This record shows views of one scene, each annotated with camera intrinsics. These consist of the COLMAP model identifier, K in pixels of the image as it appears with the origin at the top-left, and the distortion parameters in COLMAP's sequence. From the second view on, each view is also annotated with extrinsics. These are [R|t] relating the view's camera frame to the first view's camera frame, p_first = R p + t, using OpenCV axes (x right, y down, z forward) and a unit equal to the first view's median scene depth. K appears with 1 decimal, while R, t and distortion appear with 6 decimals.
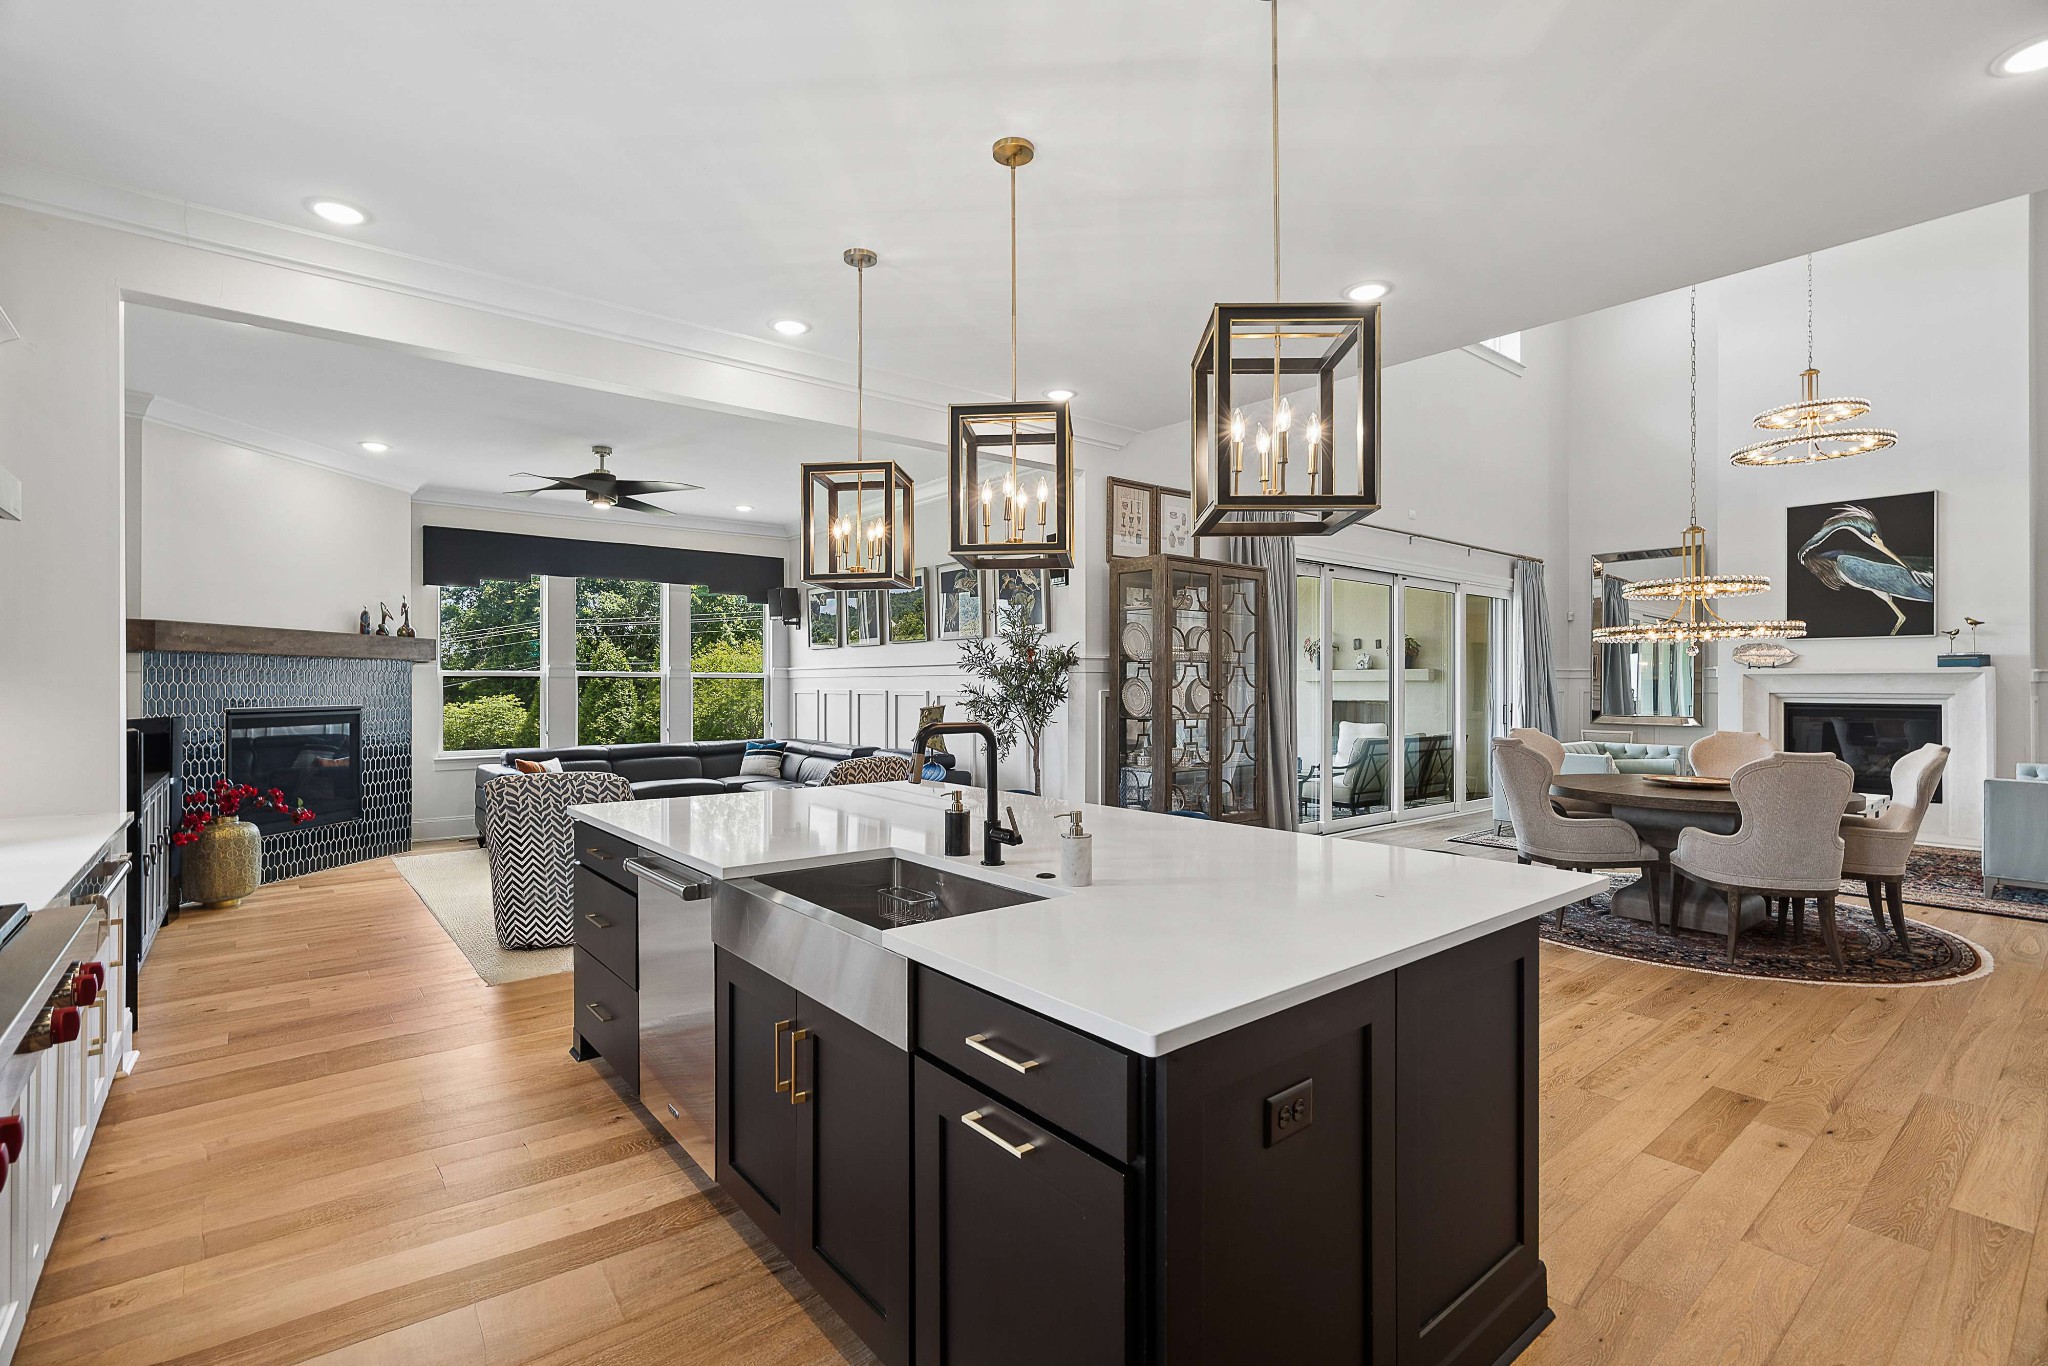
lens RADIAL K [[940.6, 0, 1023.9], [0, 940.6, 682.6], [0, 0, 1]] dist [0.004304, 0.000827]
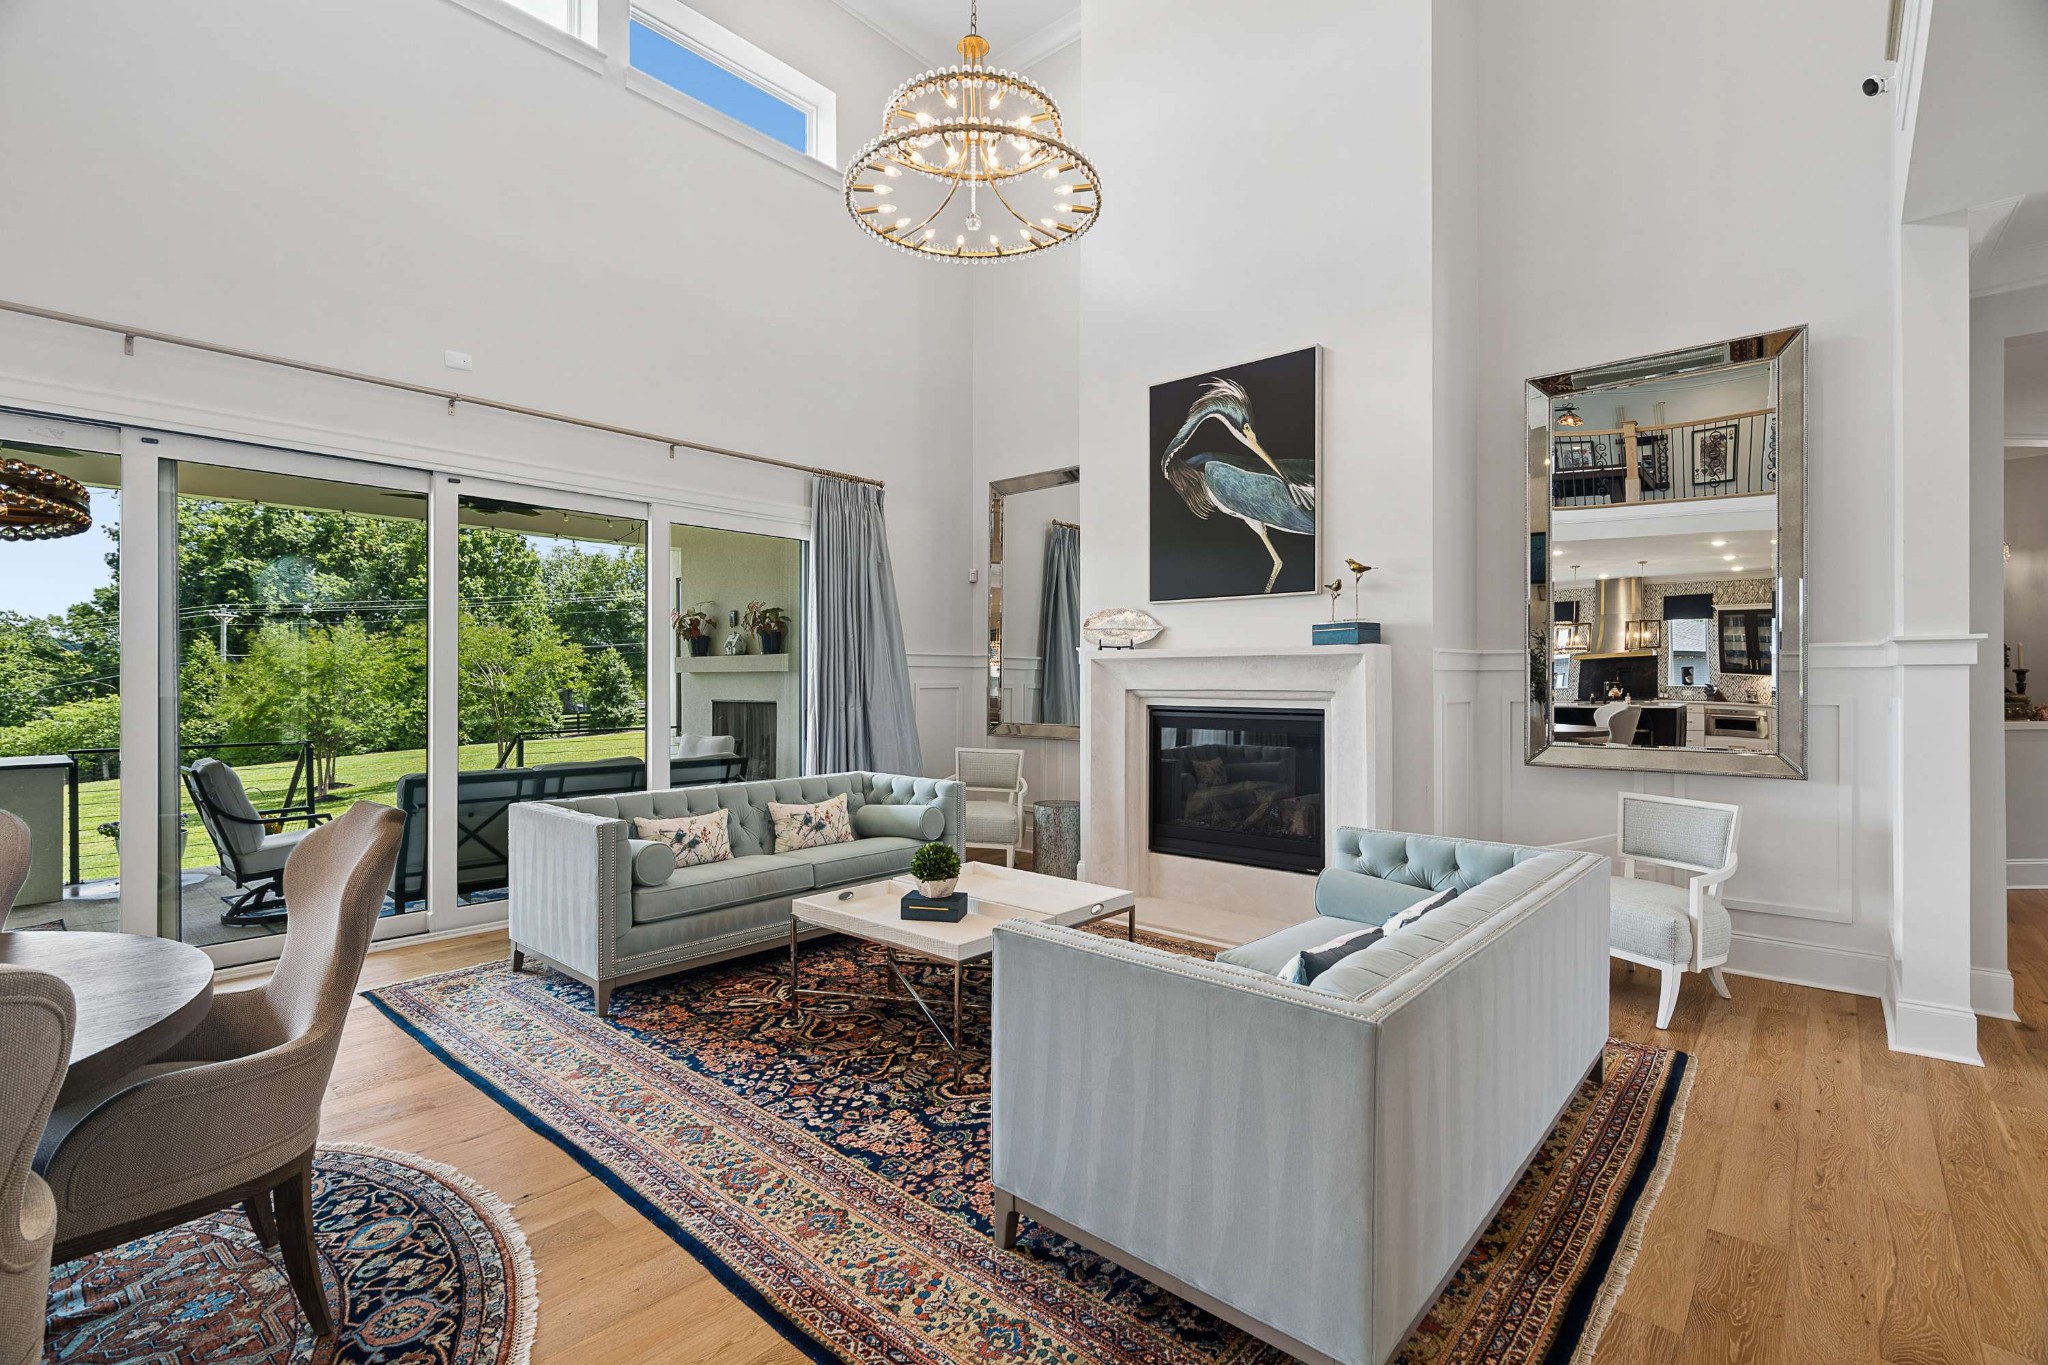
lens RADIAL K [[940.6, 0, 1019.5], [0, 940.6, 678.2], [0, 0, 1]] dist [0.004304, 0.000827]
pose [[0.987968, -0.002392, 0.154638, 0.664855], [0.002197, 0.999997, 0.001433, 0.002648], [-0.154641, -0.001076, 0.987970, 0.432073]]
